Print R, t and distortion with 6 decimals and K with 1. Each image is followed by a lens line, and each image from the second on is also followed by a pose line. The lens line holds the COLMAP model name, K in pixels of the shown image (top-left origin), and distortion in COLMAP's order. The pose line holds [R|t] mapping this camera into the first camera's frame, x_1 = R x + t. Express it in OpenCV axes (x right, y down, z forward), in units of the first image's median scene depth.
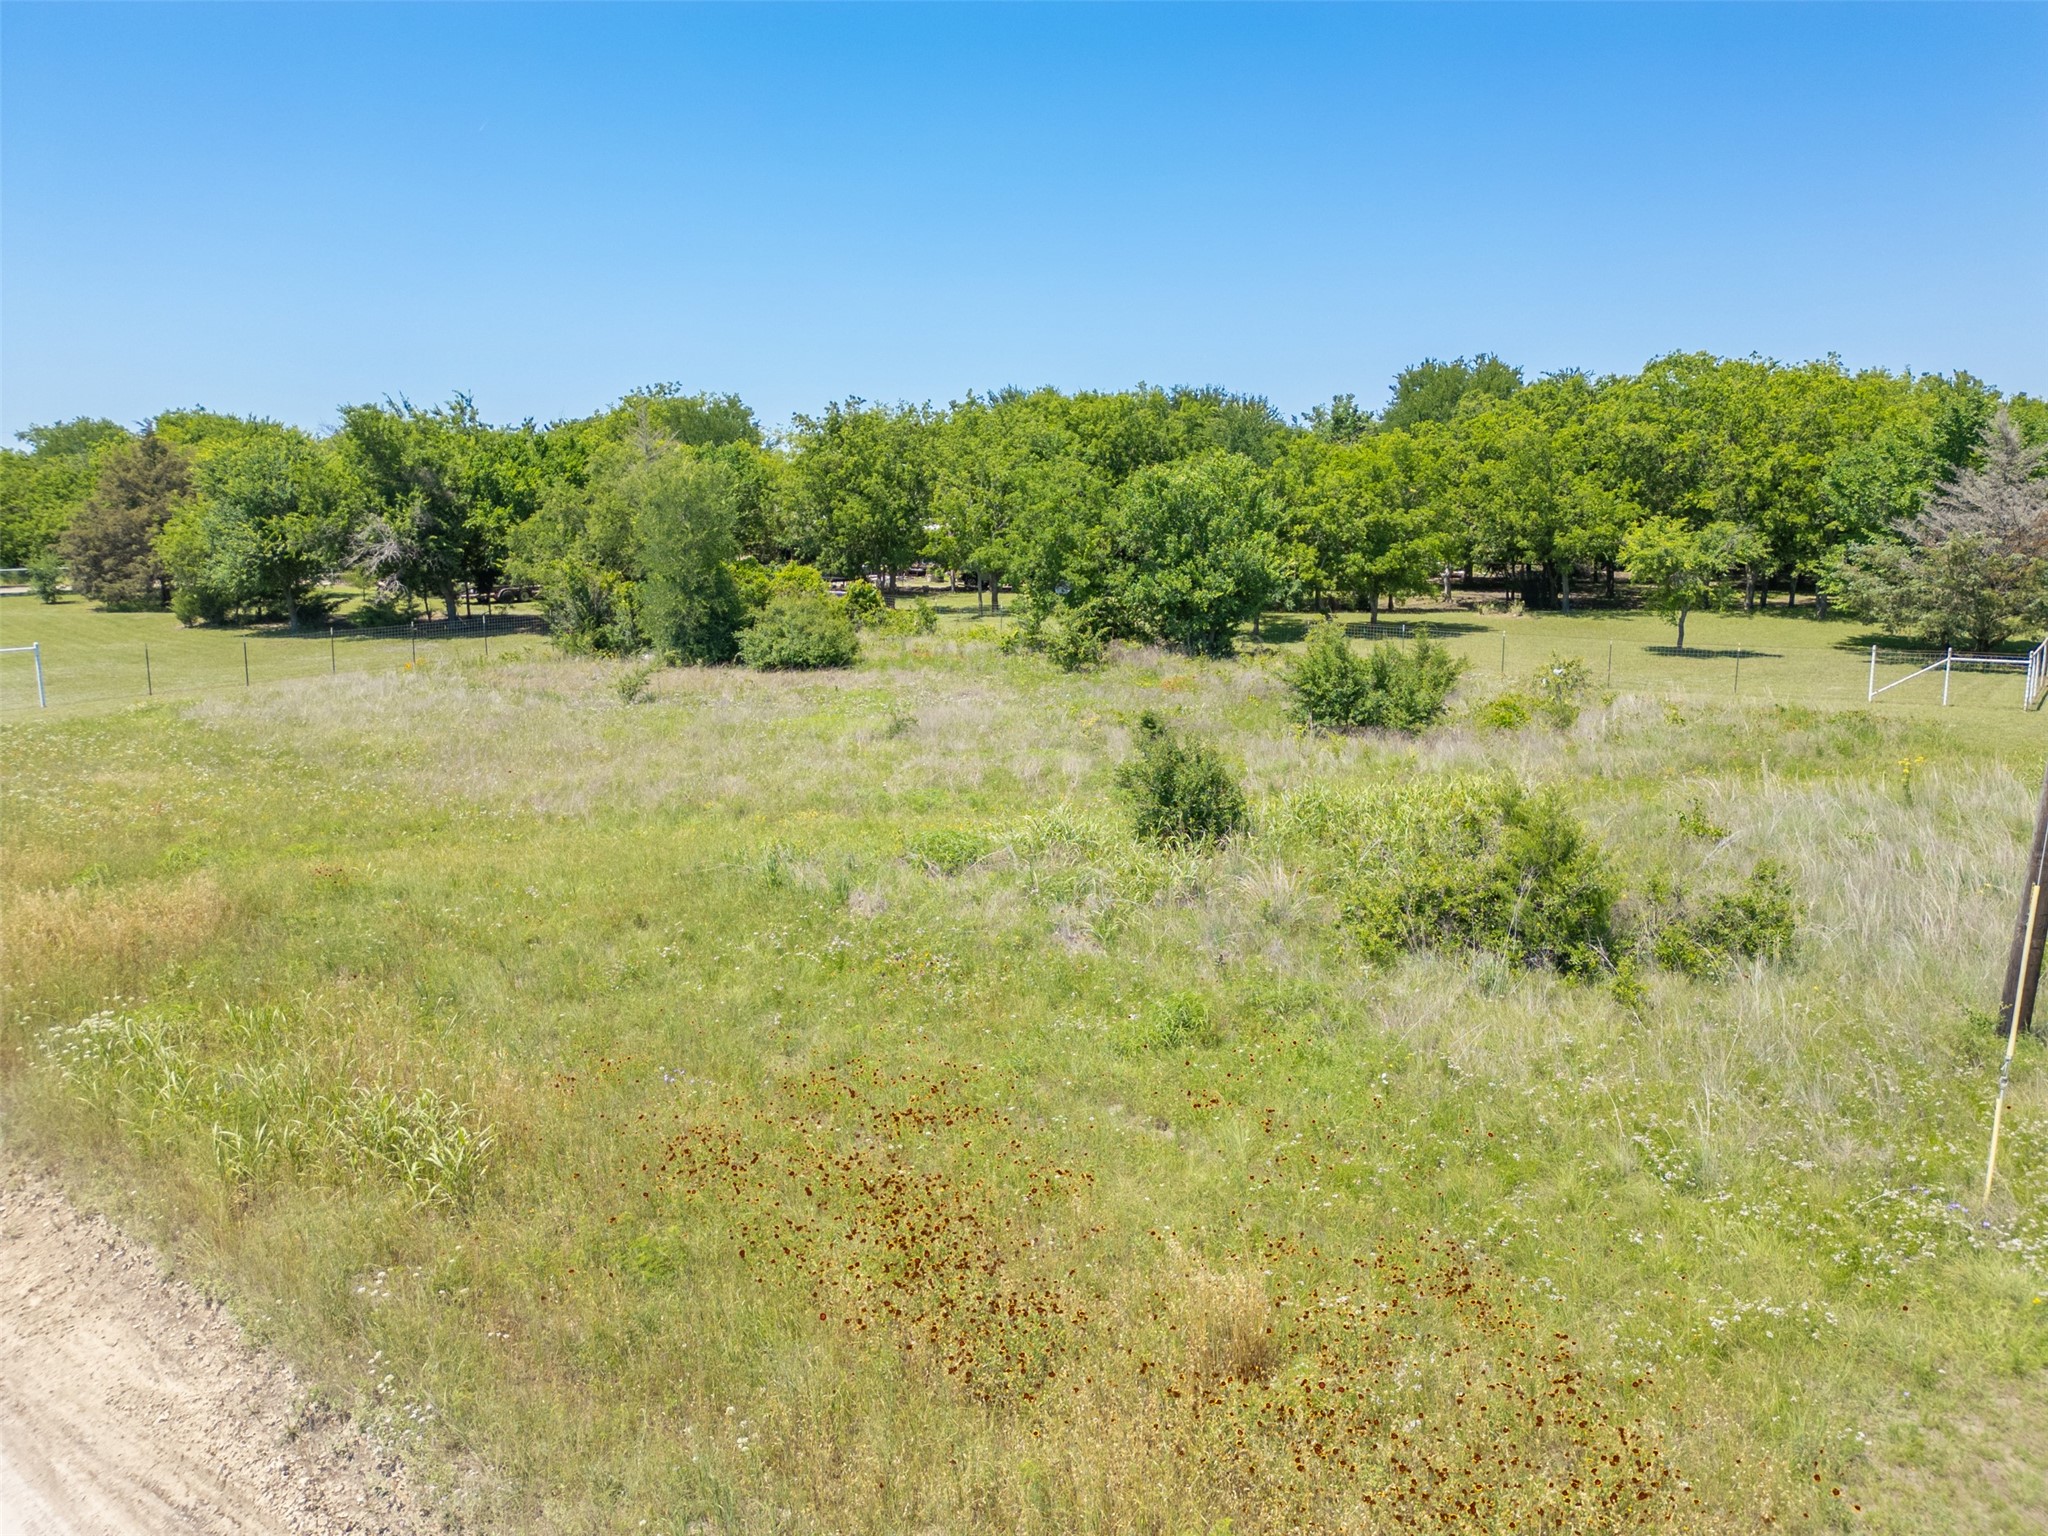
lens RADIAL K [[1443.9, 0, 1024.0], [0, 1443.9, 768.0], [0, 0, 1]] dist [0.029279, -0.006337]
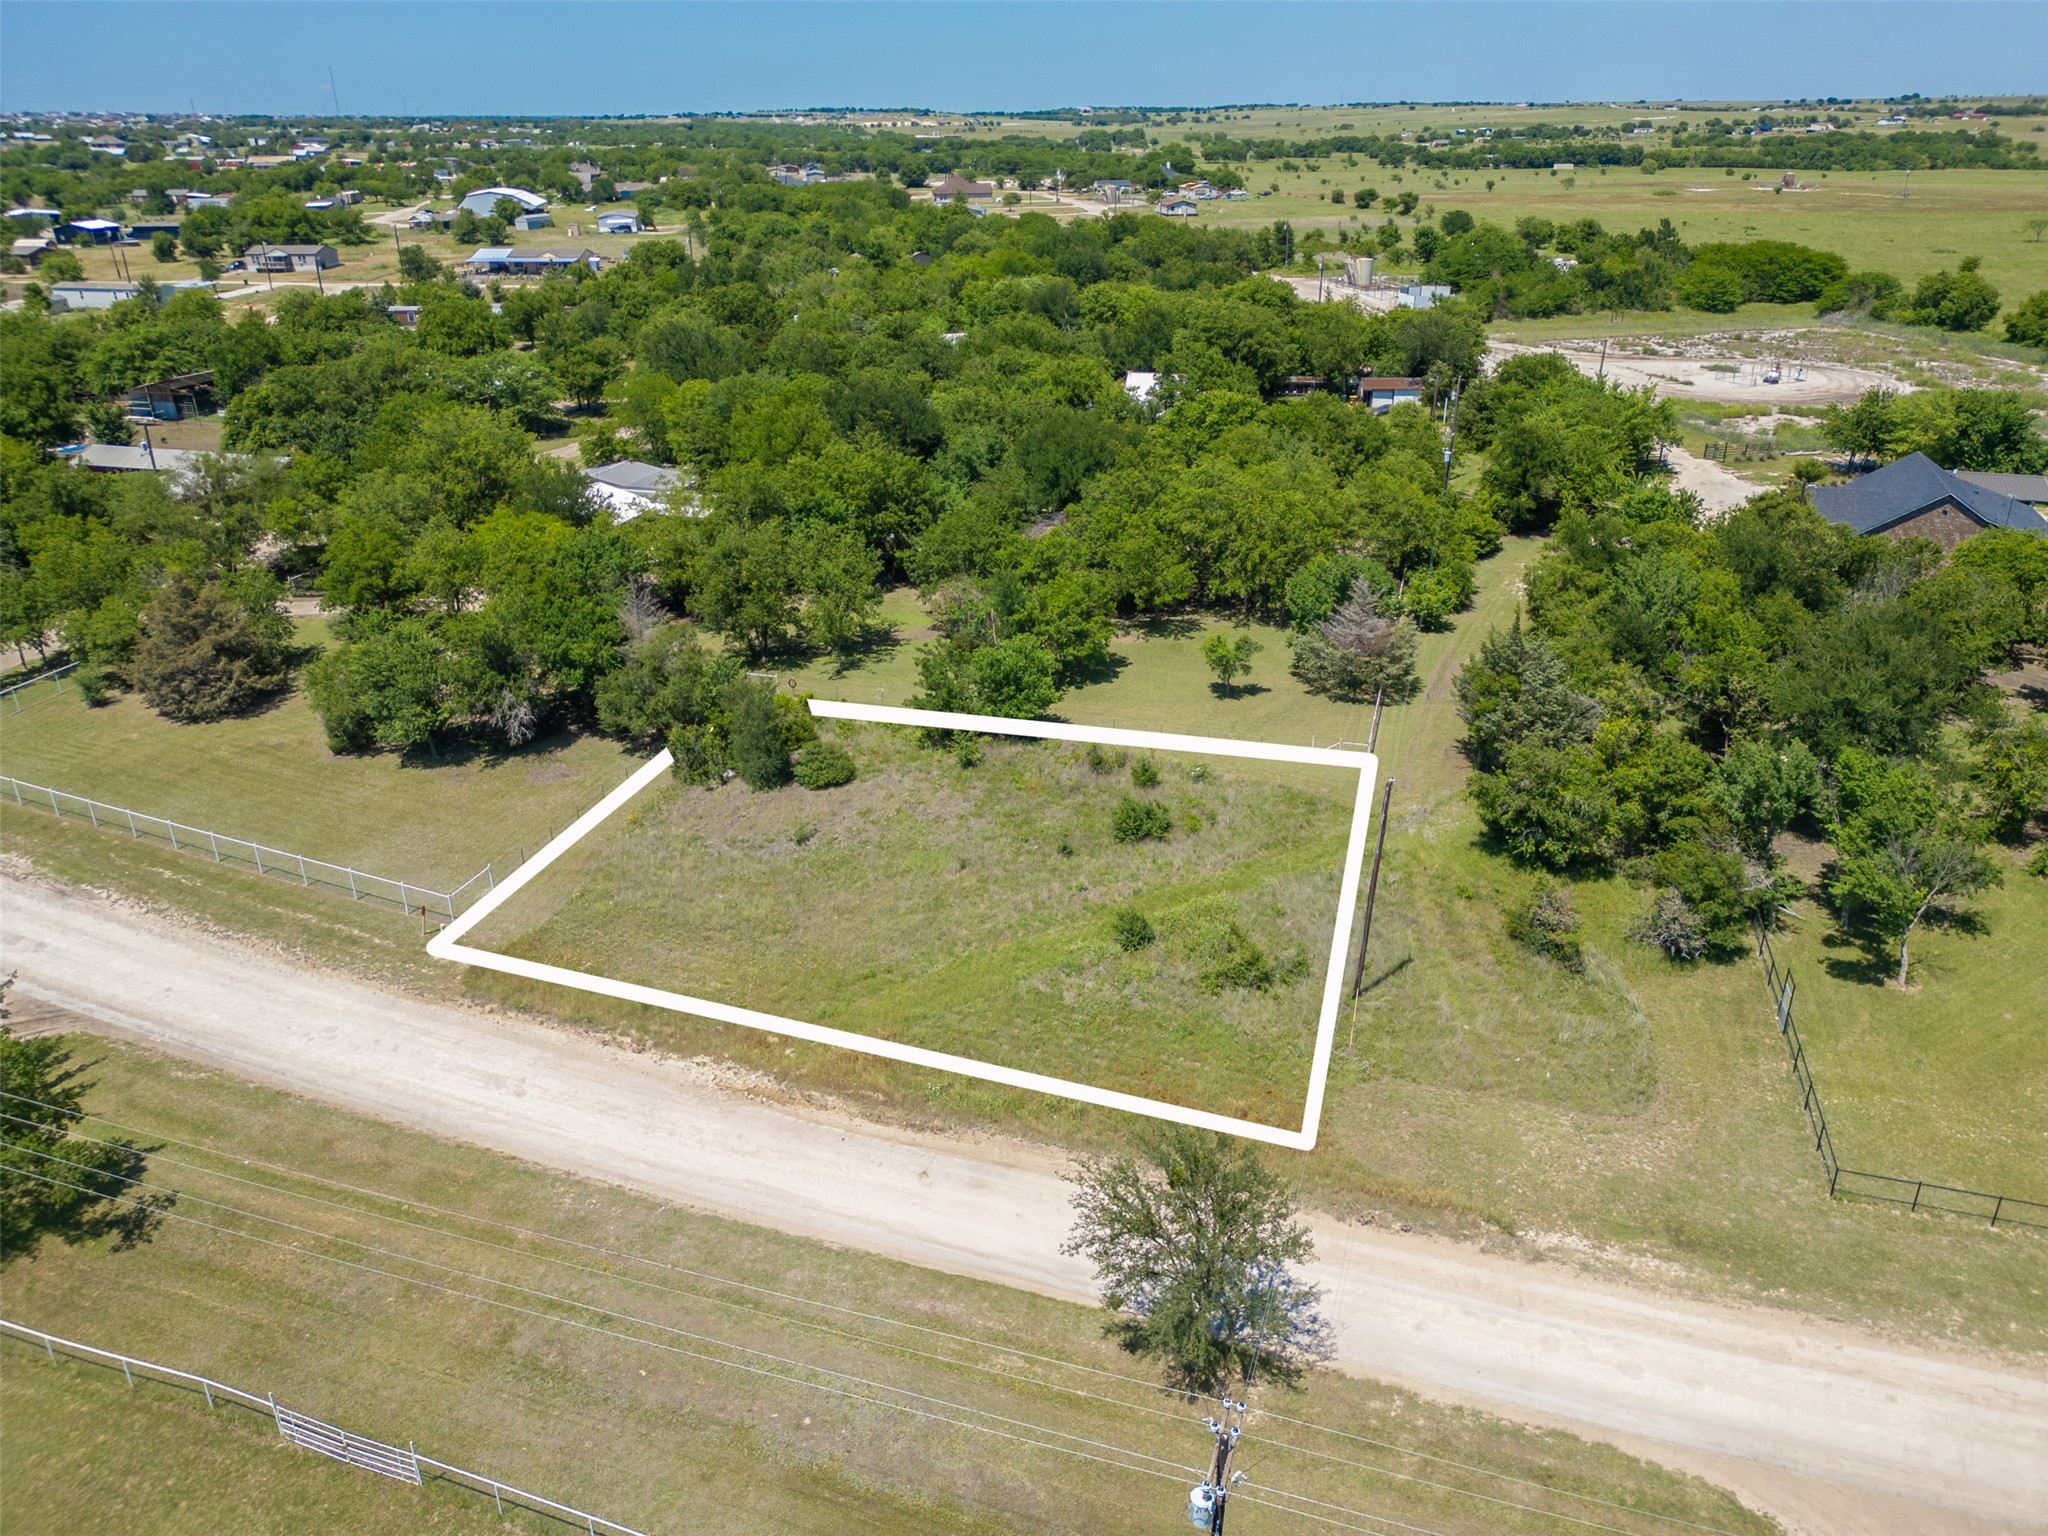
lens RADIAL K [[1439.7, 0, 1028.7], [0, 1439.7, 746.6], [0, 0, 1]] dist [0.069668, -0.052214]
pose [[0.932921, -0.140645, 0.331478, -0.455670], [0.059252, 0.967977, 0.243948, -0.480546], [-0.355173, -0.207943, 0.911379, -0.705296]]
